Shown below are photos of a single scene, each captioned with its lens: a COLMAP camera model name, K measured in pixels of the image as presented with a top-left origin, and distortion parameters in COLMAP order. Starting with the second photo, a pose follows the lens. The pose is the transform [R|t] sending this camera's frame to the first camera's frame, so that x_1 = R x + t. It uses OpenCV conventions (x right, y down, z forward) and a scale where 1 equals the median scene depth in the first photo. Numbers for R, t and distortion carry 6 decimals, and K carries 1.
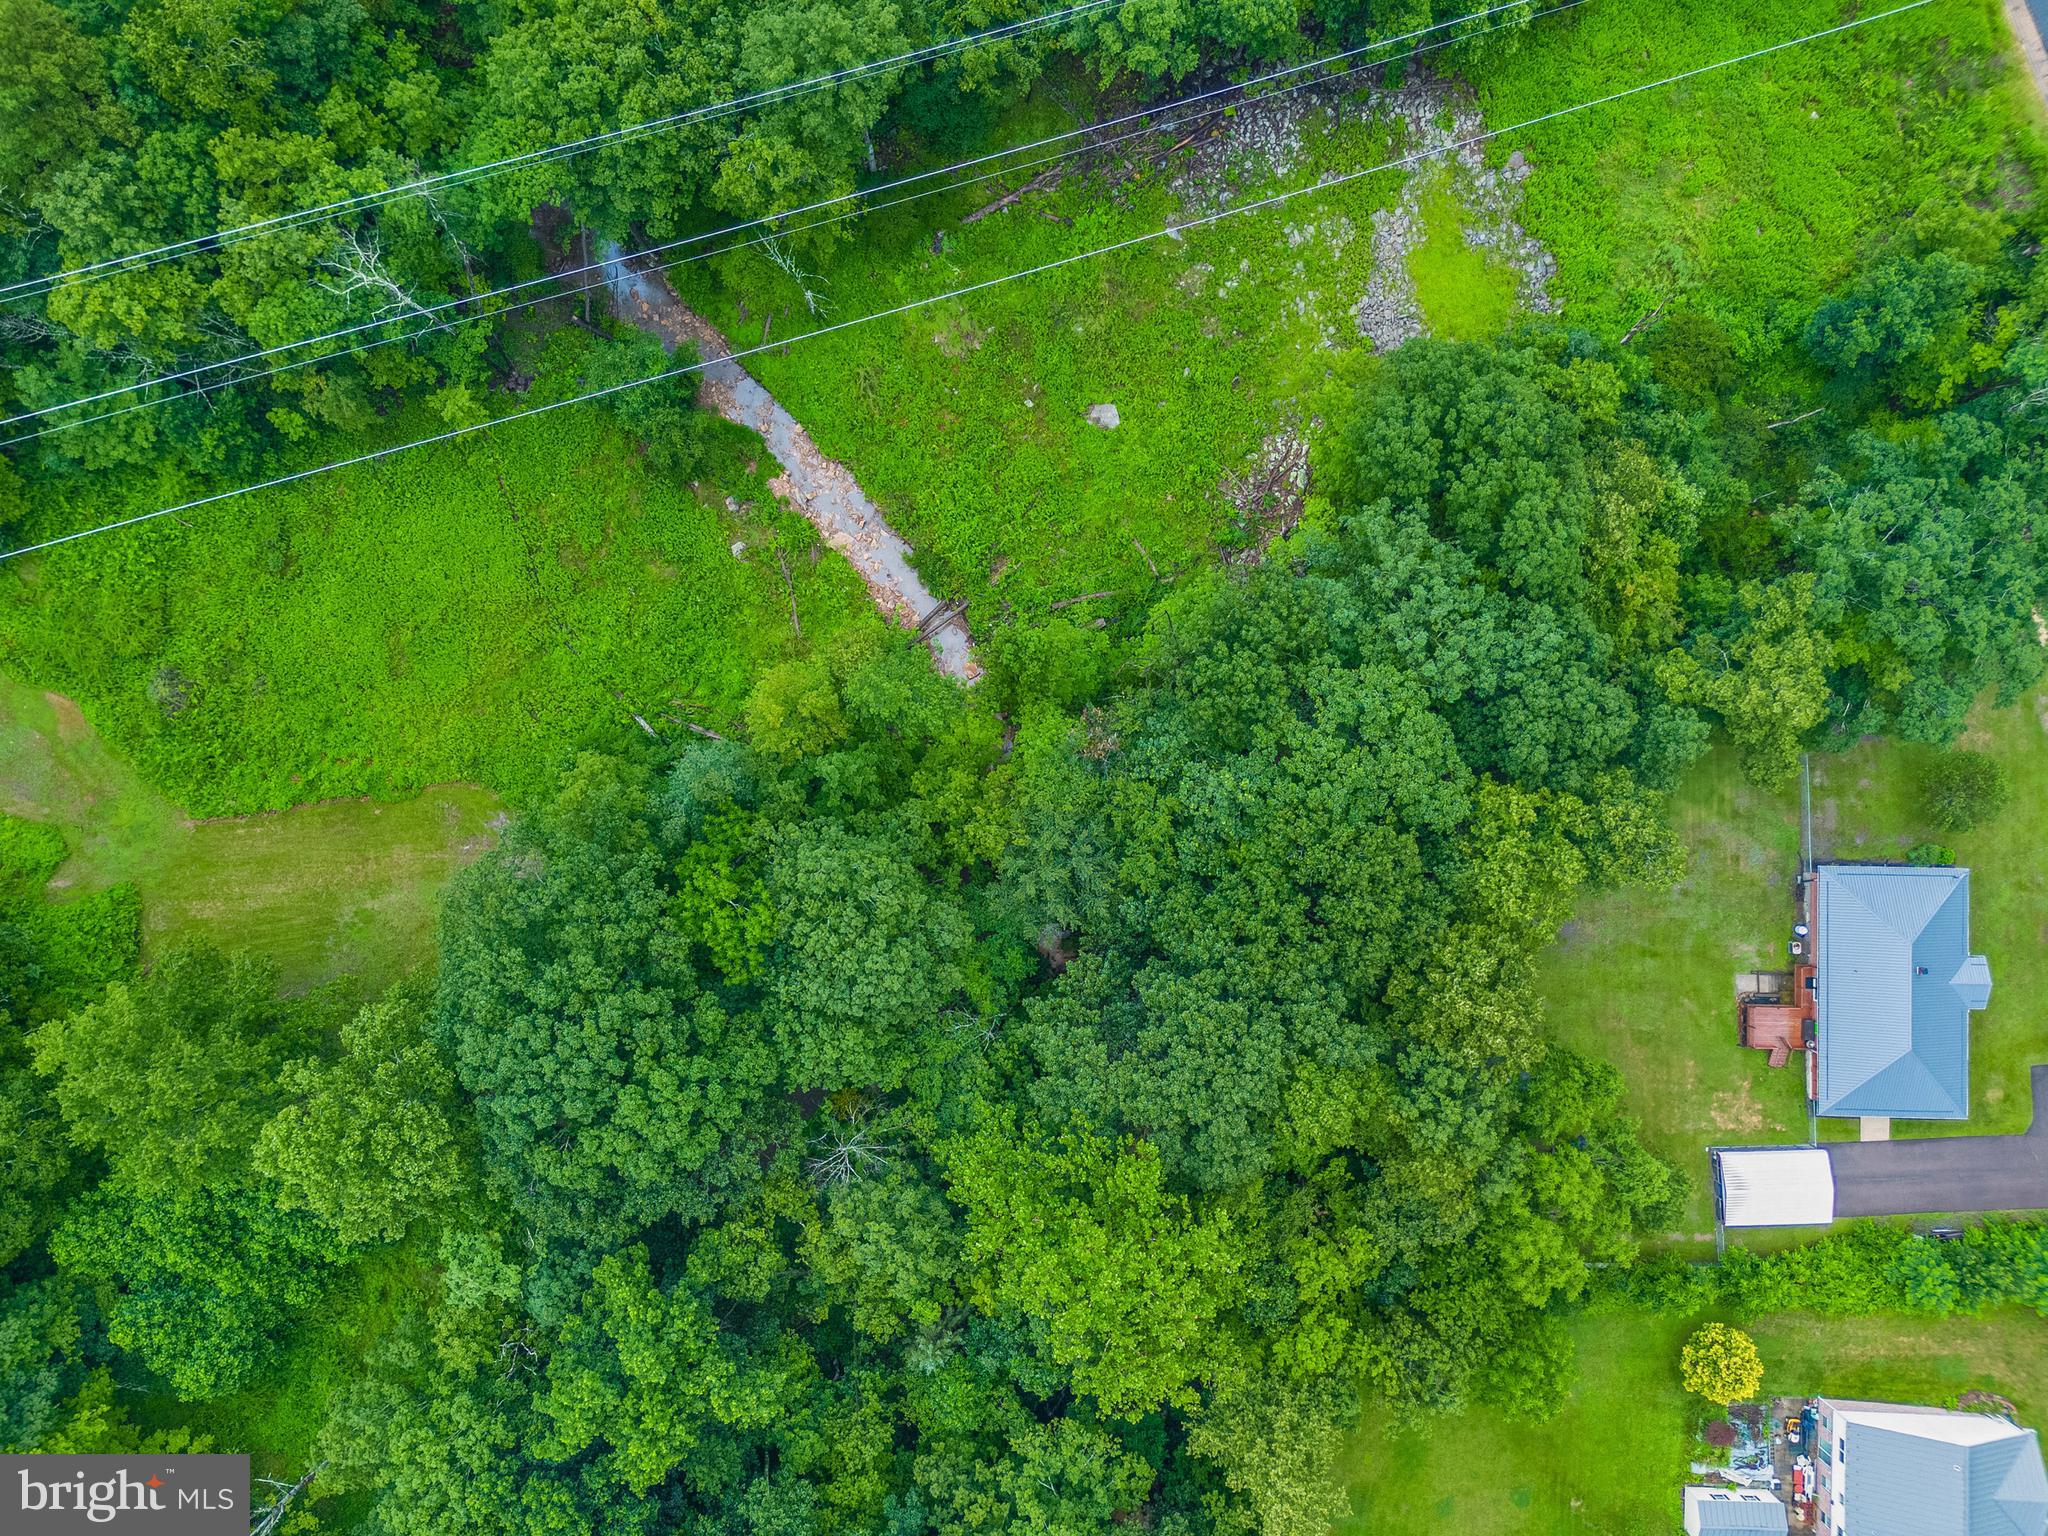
lens RADIAL K [[1531.3, 0, 1024.0], [0, 1531.3, 768.0], [0, 0, 1]] dist [0.000670, -0.005228]
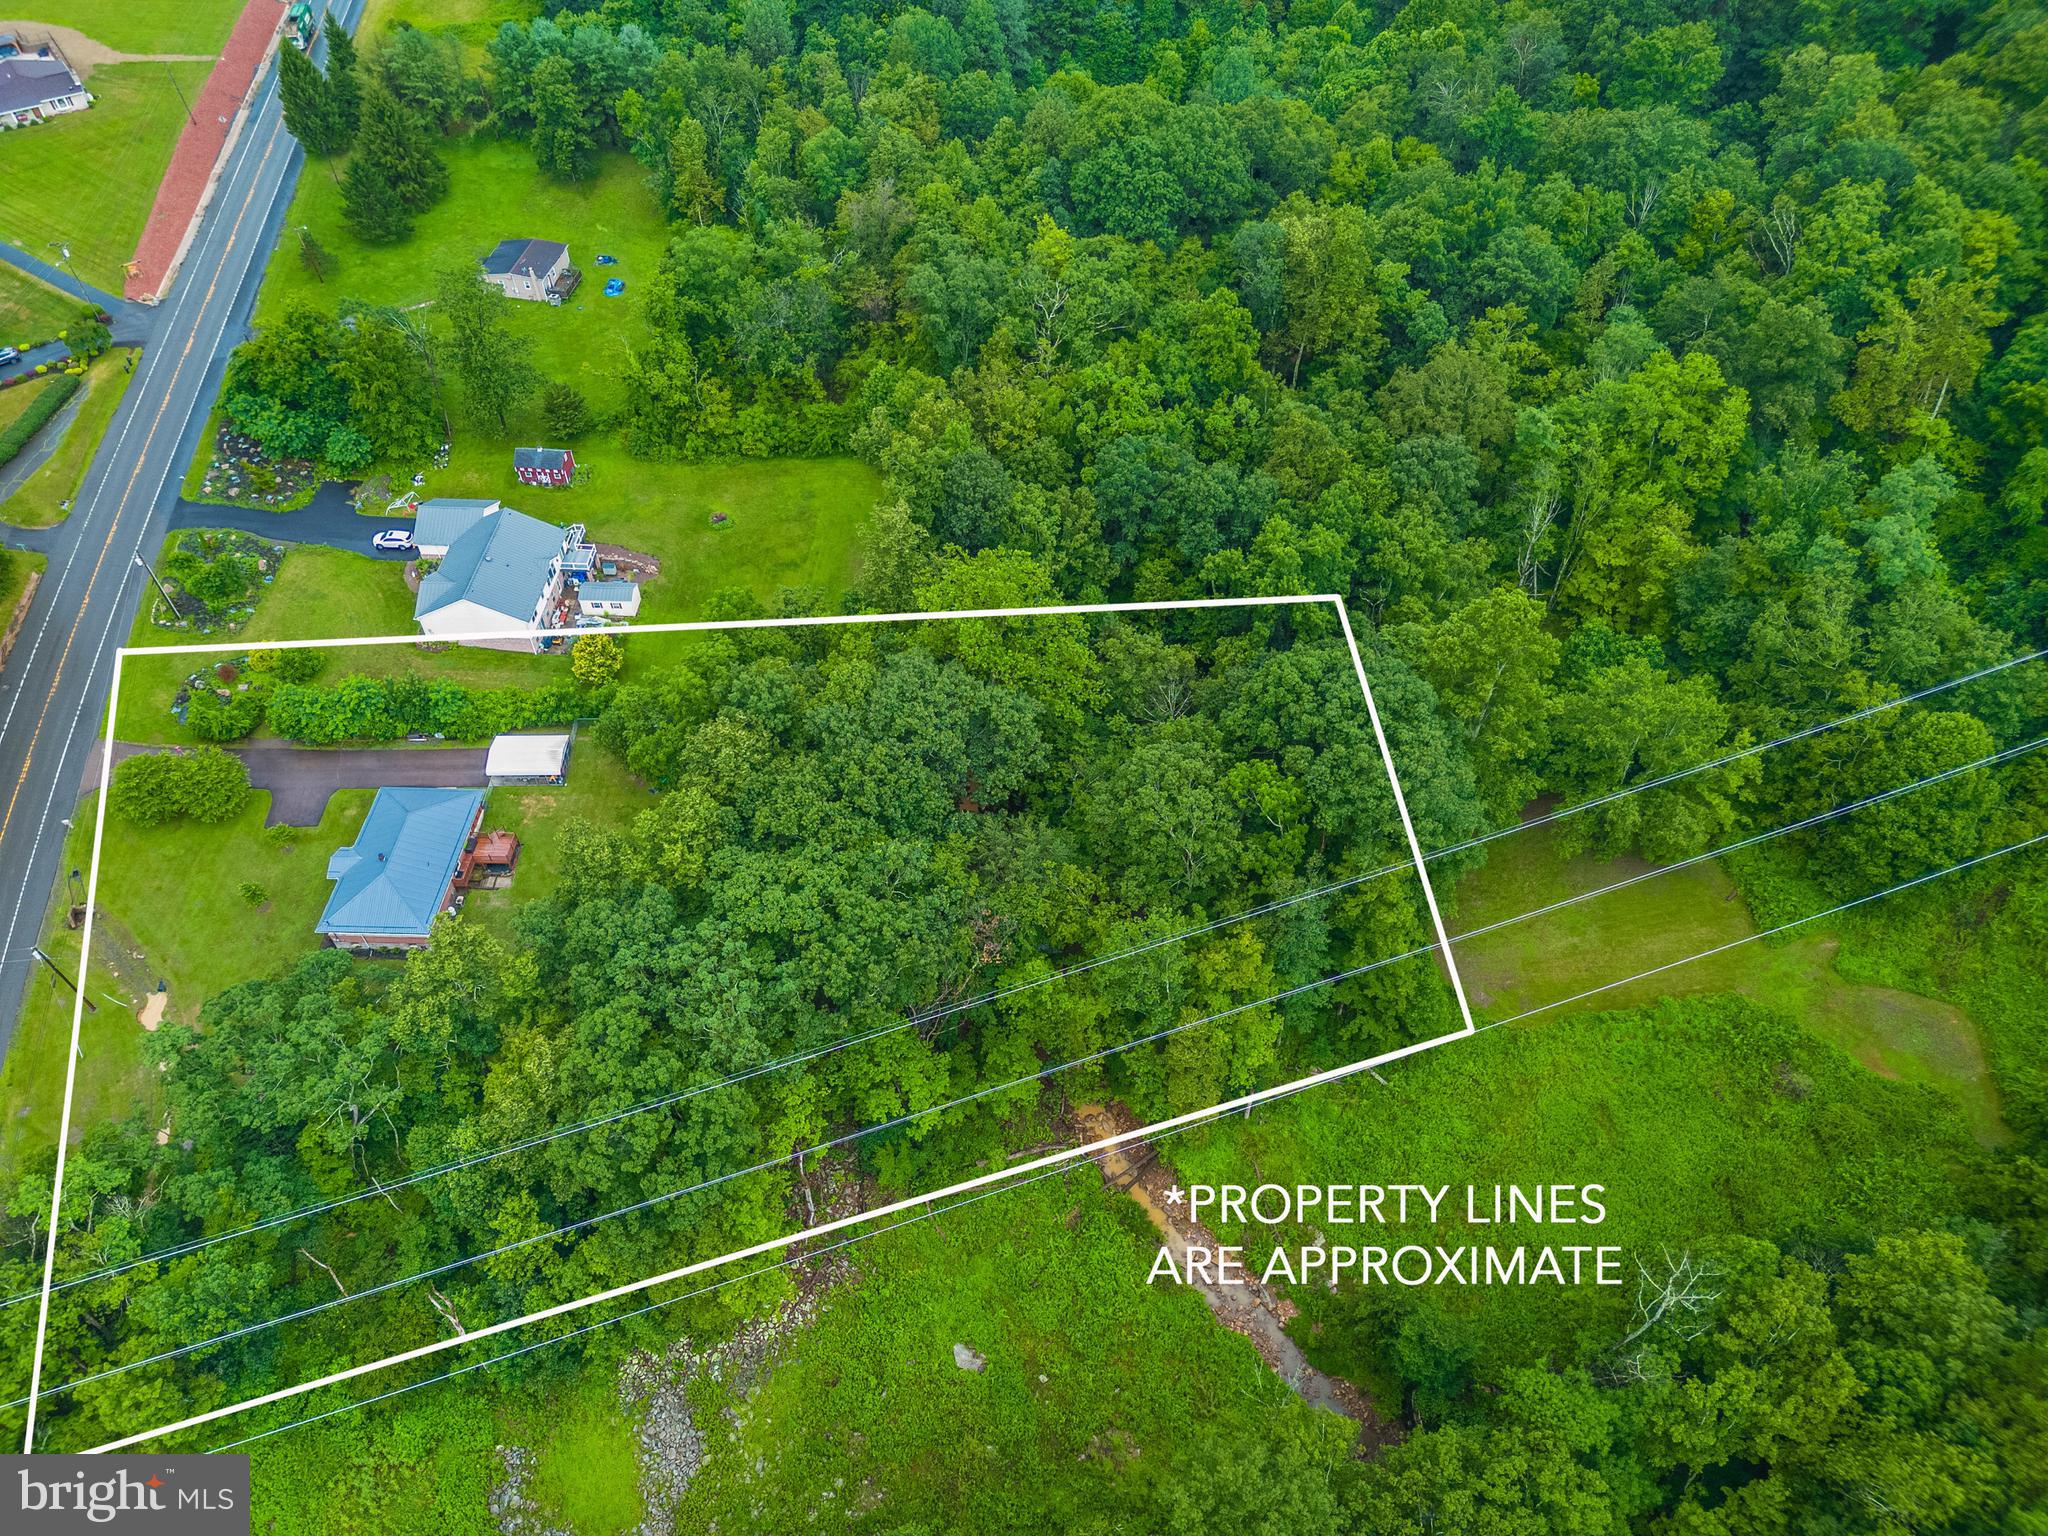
lens RADIAL K [[1531.3, 0, 1024.0], [0, 1531.3, 768.0], [0, 0, 1]] dist [0.000670, -0.005228]
pose [[-0.999489, 0.007787, 0.030991, -0.019927], [0.017072, -0.689729, 0.723866, -0.755082], [0.027012, 0.724026, 0.689244, 0.028217]]
